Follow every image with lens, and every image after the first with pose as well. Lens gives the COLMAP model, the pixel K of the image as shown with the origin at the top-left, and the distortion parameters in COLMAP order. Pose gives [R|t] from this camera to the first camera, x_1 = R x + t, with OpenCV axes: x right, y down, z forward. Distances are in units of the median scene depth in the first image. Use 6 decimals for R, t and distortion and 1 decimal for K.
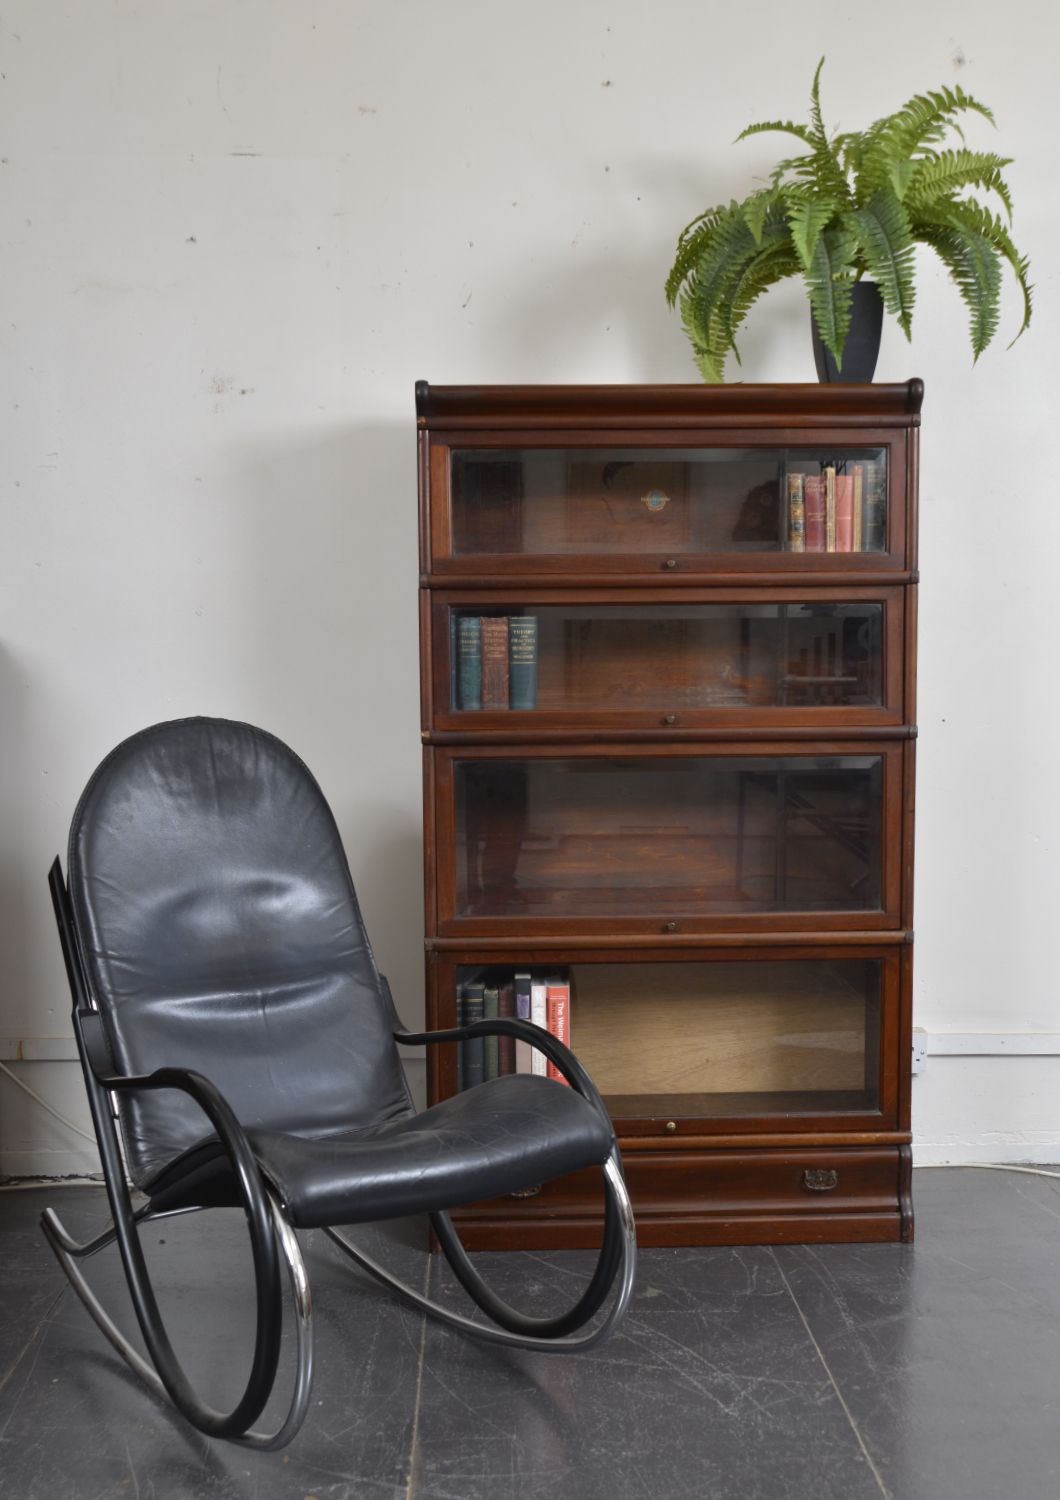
lens RADIAL K [[1748.8, 0, 560.3], [0, 1748.8, 811.0], [0, 0, 1]] dist [-0.006860, 0.018264]
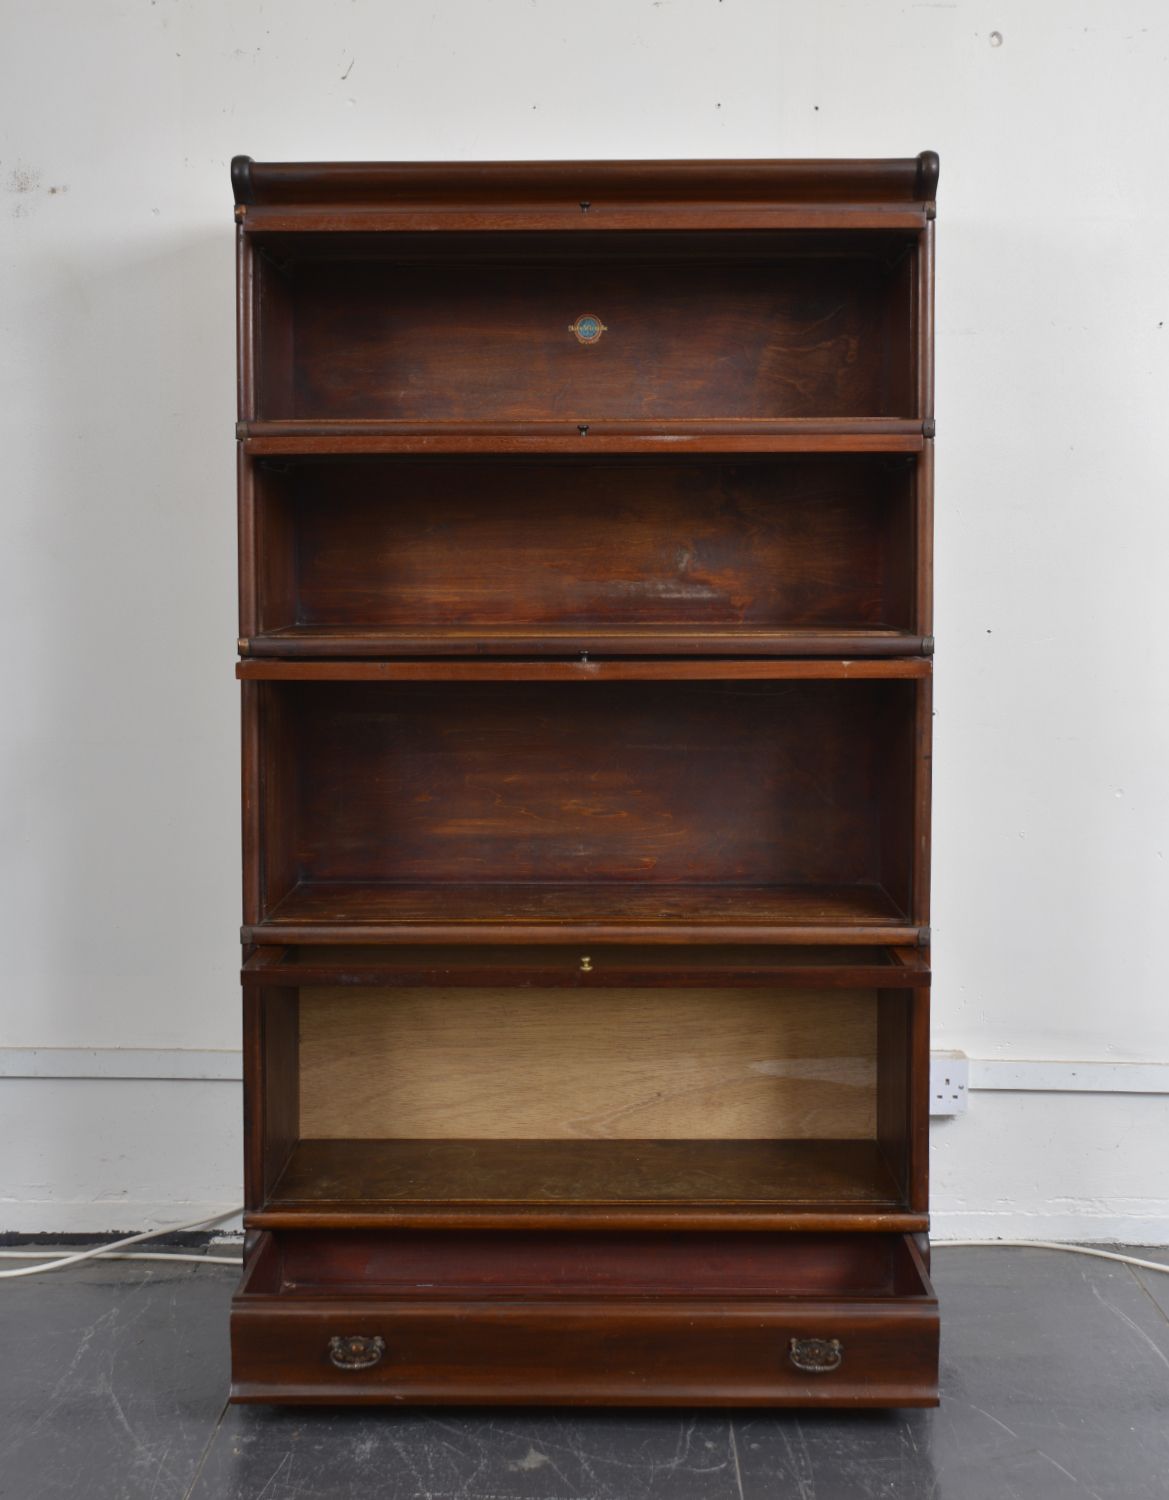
lens RADIAL K [[1827.7, 0, 588.6], [0, 1827.7, 626.4], [0, 0, 1]] dist [-0.042097, 0.238232]
pose [[0.998532, 0.008968, -0.053418, 0.102183], [-0.011972, 0.998349, -0.056178, -0.009651], [0.052826, 0.056735, 0.996991, 0.250151]]
